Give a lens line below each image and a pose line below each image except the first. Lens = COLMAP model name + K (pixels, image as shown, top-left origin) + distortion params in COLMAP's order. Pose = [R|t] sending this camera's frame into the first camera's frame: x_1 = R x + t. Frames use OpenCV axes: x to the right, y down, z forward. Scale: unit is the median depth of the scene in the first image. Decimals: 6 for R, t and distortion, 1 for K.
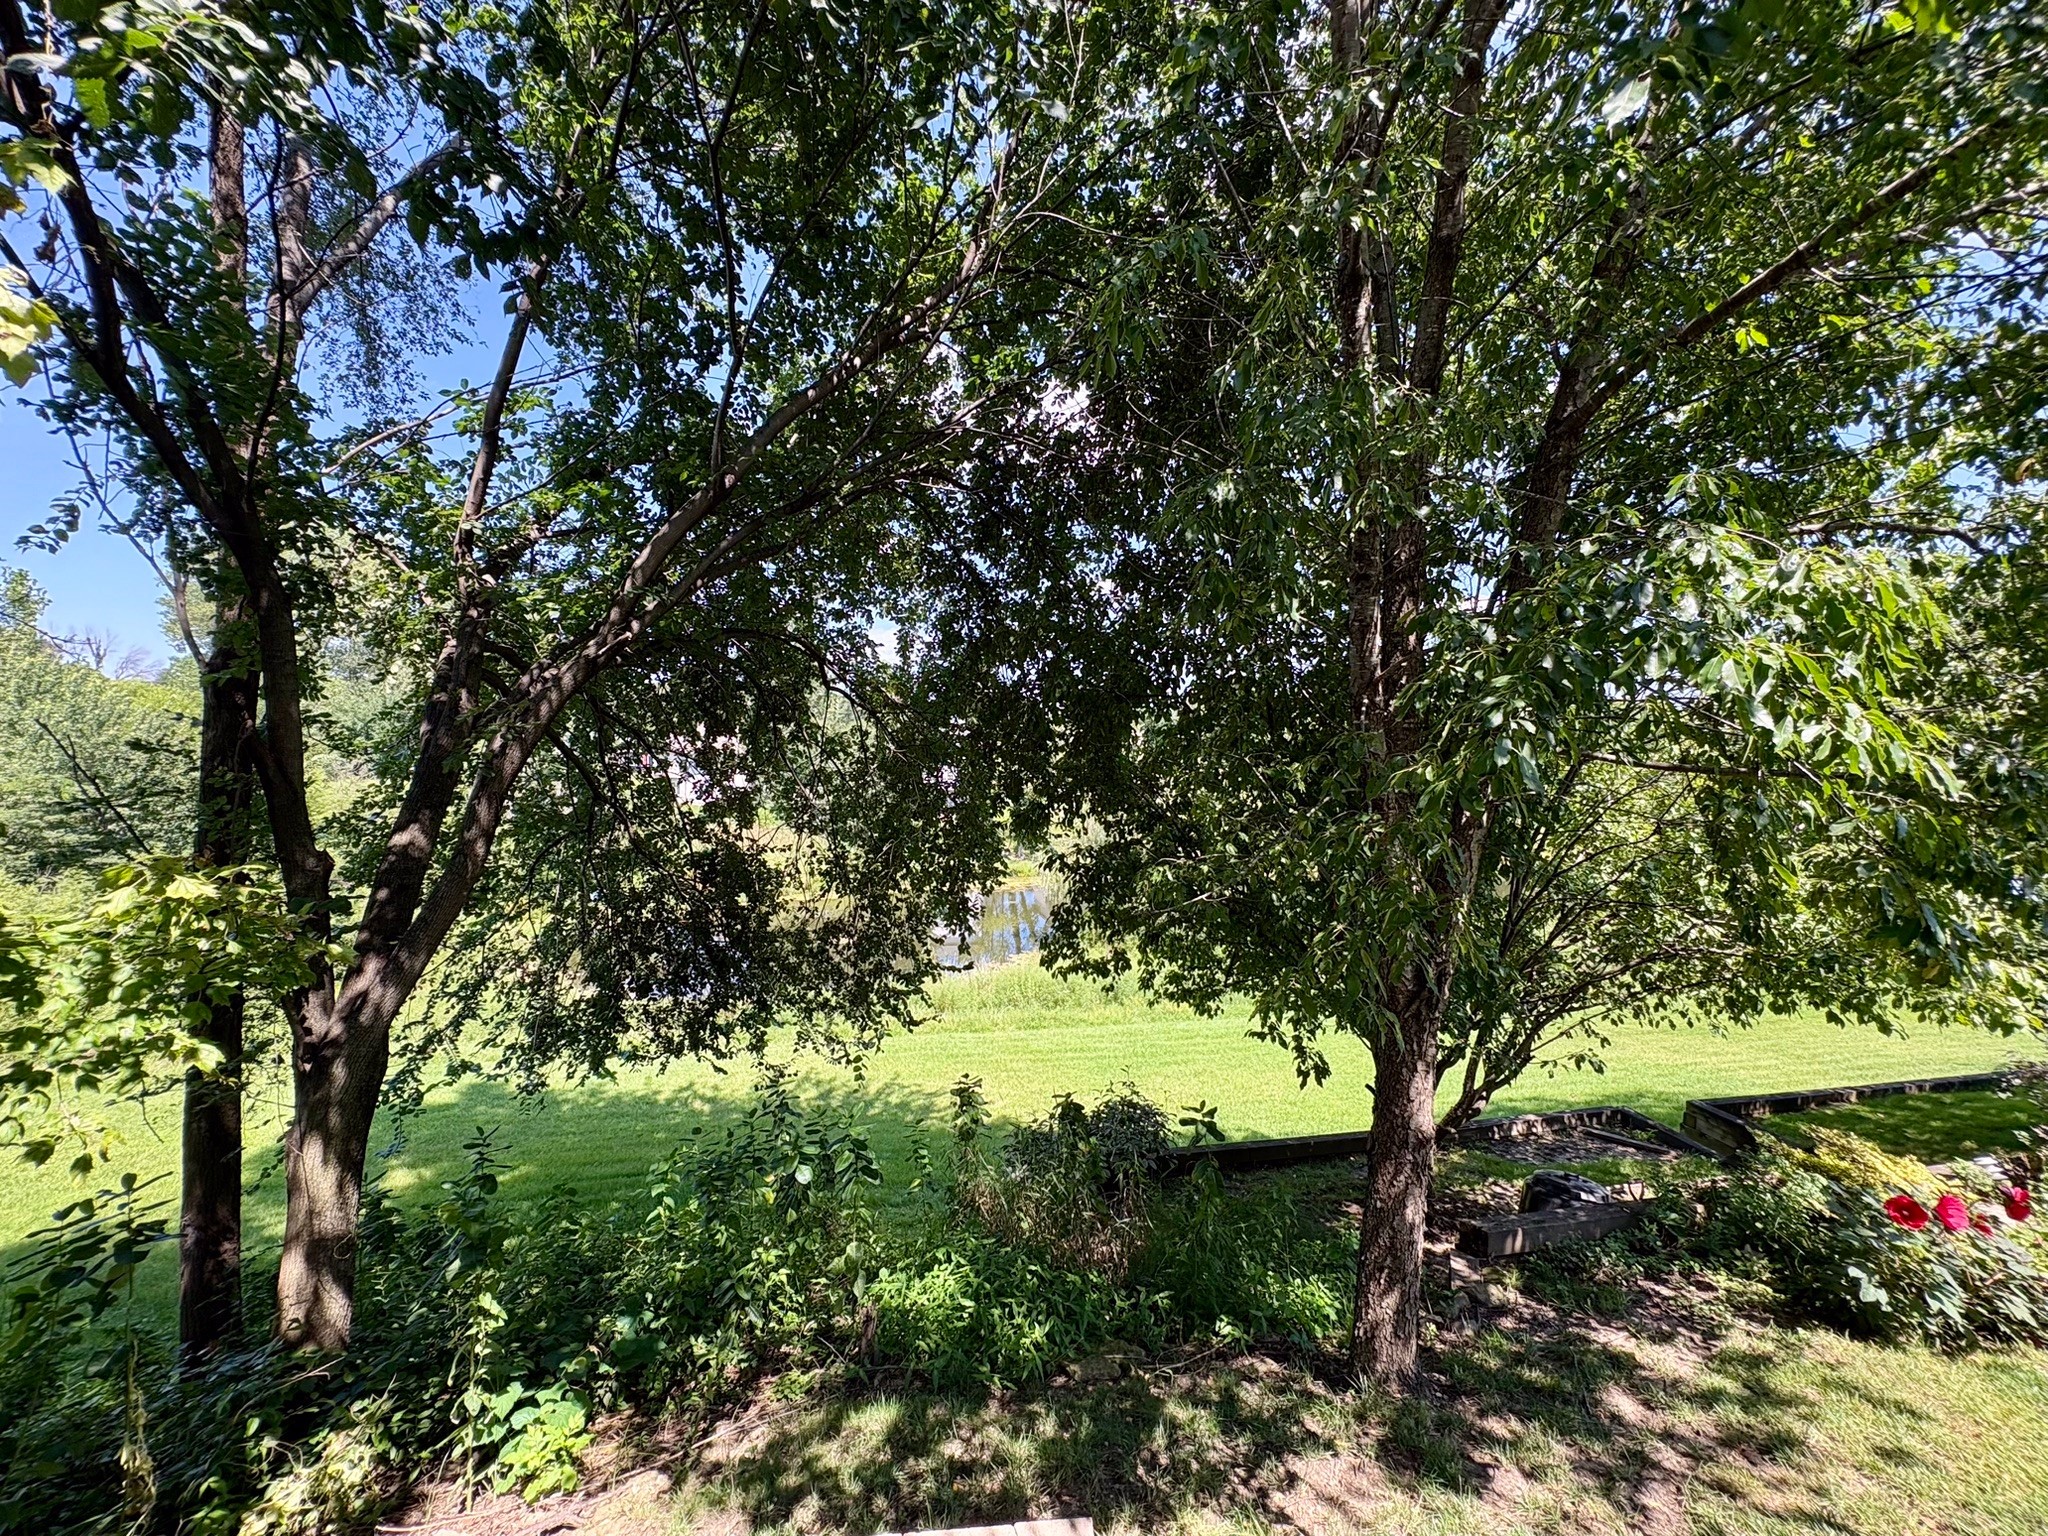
lens RADIAL K [[814.9, 0, 1024.1], [0, 814.9, 764.3], [0, 0, 1]] dist [-0.000182, -0.000116]
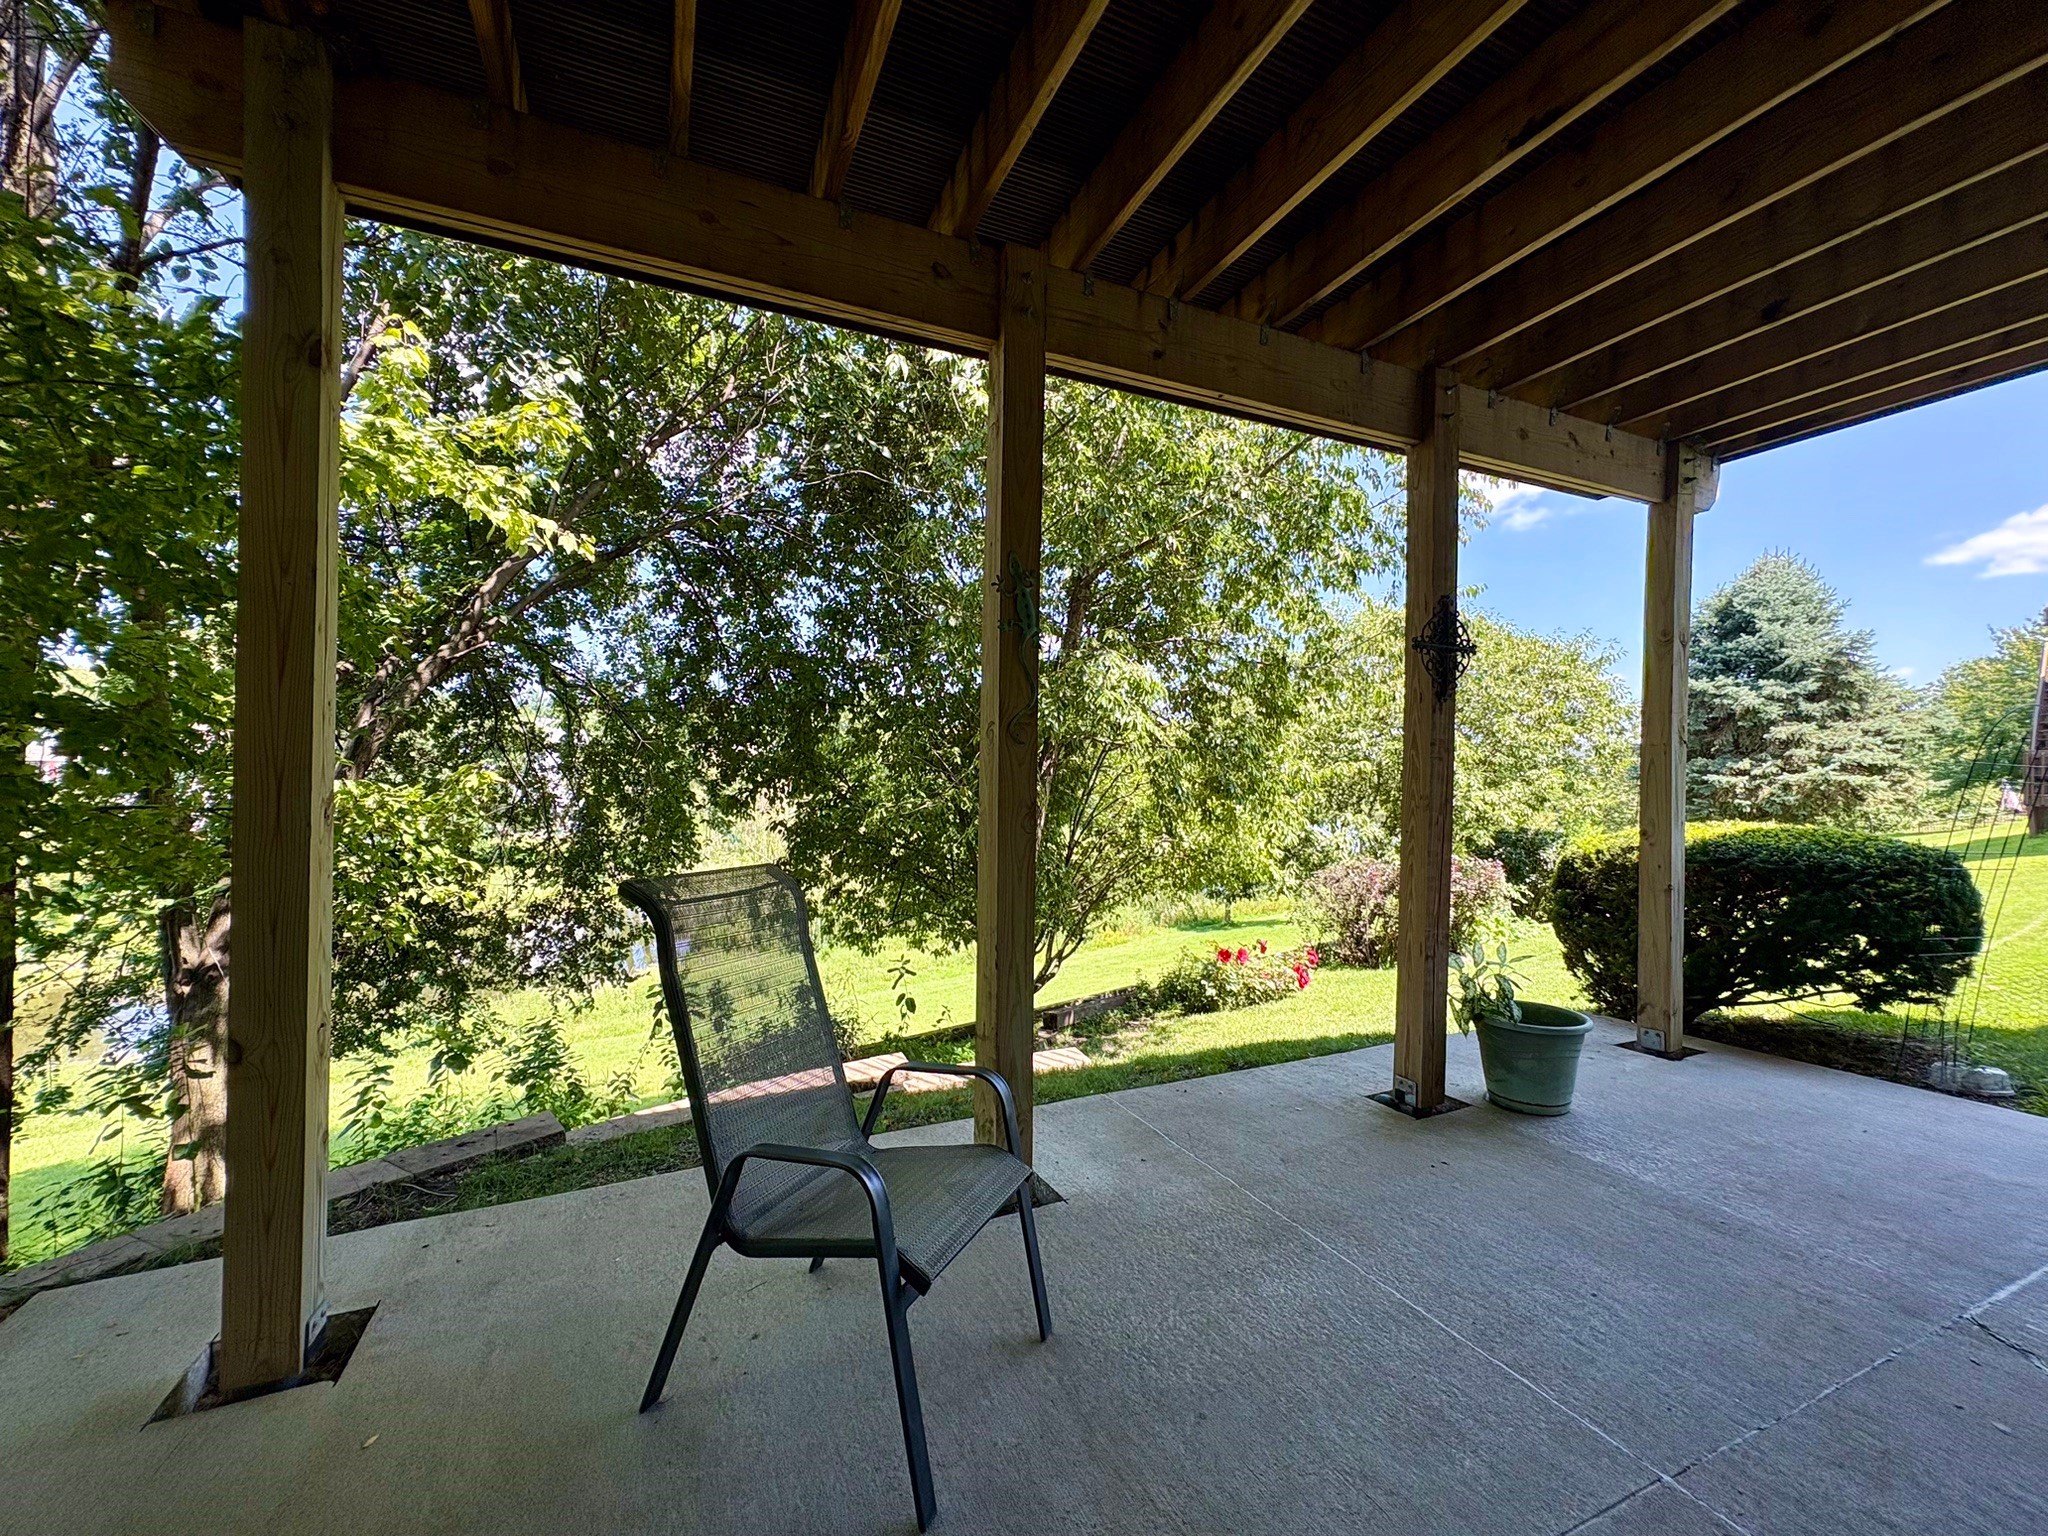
lens RADIAL K [[814.9, 0, 1017.4], [0, 814.9, 774.4], [0, 0, 1]] dist [-0.000182, -0.000116]
pose [[0.899311, -0.002582, 0.437302, -0.157707], [0.003621, 0.999992, -0.001543, 0.032010], [-0.437295, 0.002971, 0.899313, -0.313085]]
